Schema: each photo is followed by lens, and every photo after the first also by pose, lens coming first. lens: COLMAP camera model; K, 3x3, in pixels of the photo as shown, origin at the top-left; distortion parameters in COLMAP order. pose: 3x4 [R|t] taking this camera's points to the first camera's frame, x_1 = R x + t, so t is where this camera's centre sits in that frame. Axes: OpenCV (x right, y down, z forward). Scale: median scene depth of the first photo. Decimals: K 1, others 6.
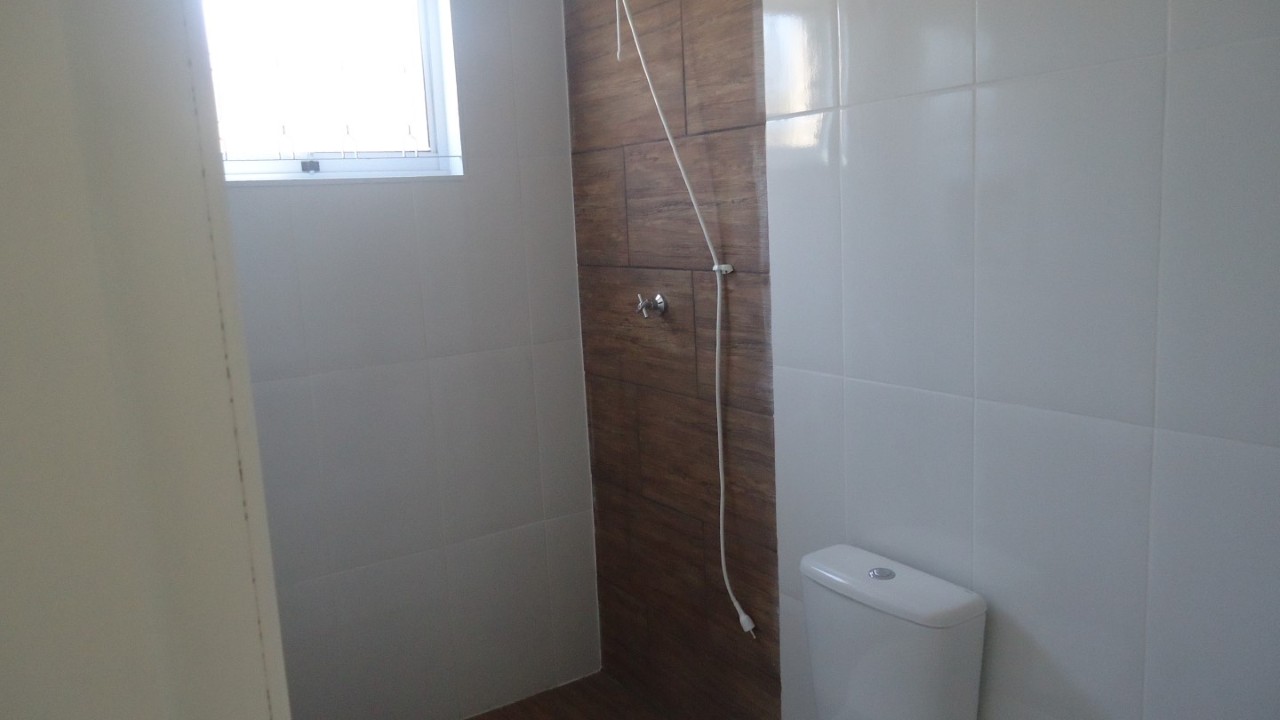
lens RADIAL K [[941.2, 0, 630.5], [0, 941.2, 363.7], [0, 0, 1]] dist [-0.003778, -0.003356]
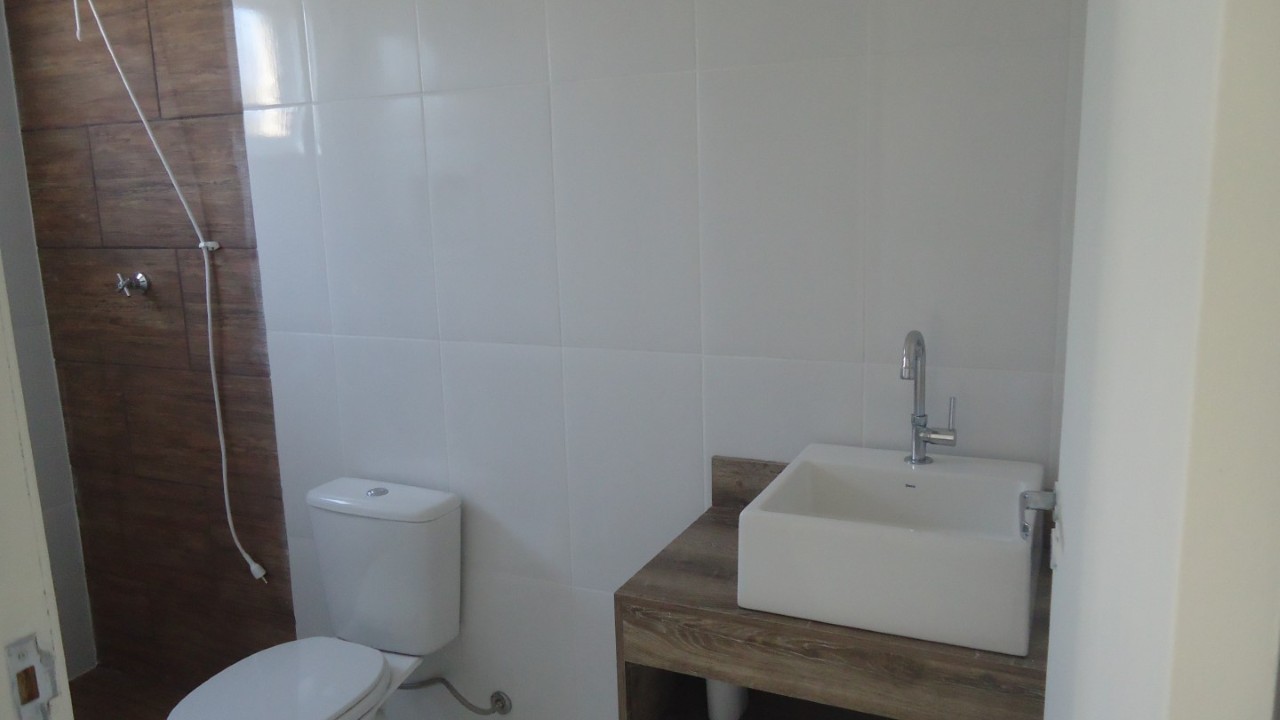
lens RADIAL K [[941.2, 0, 644.3], [0, 941.2, 366.7], [0, 0, 1]] dist [-0.003778, -0.003356]
pose [[0.849622, -0.067999, 0.522990, -0.049071], [0.067338, 0.997524, 0.020303, 0.046984], [-0.523075, 0.017967, 0.852097, -0.166050]]
